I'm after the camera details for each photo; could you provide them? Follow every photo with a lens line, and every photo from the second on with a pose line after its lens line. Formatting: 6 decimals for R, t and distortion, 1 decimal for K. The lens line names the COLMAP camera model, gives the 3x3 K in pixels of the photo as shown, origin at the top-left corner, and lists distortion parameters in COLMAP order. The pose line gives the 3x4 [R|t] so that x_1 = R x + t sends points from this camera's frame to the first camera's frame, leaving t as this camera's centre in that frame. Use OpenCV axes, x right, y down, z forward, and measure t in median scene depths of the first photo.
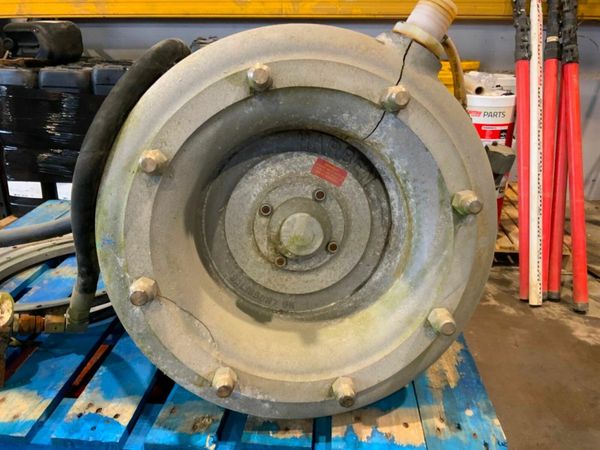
lens RADIAL K [[500.4, 0, 300.0], [0, 500.4, 225.0], [0, 0, 1]] dist [0.011944, 0.000473]
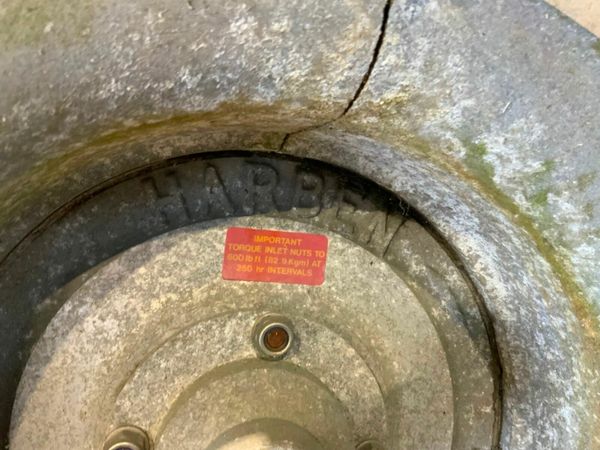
lens RADIAL K [[500.4, 0, 300.0], [0, 500.4, 225.0], [0, 0, 1]] dist [0.011944, 0.000473]
pose [[0.924766, -0.372419, 0.078179, 0.055665], [0.378177, 0.922269, -0.080010, -0.093017], [-0.042305, 0.103557, 0.993723, 0.674260]]
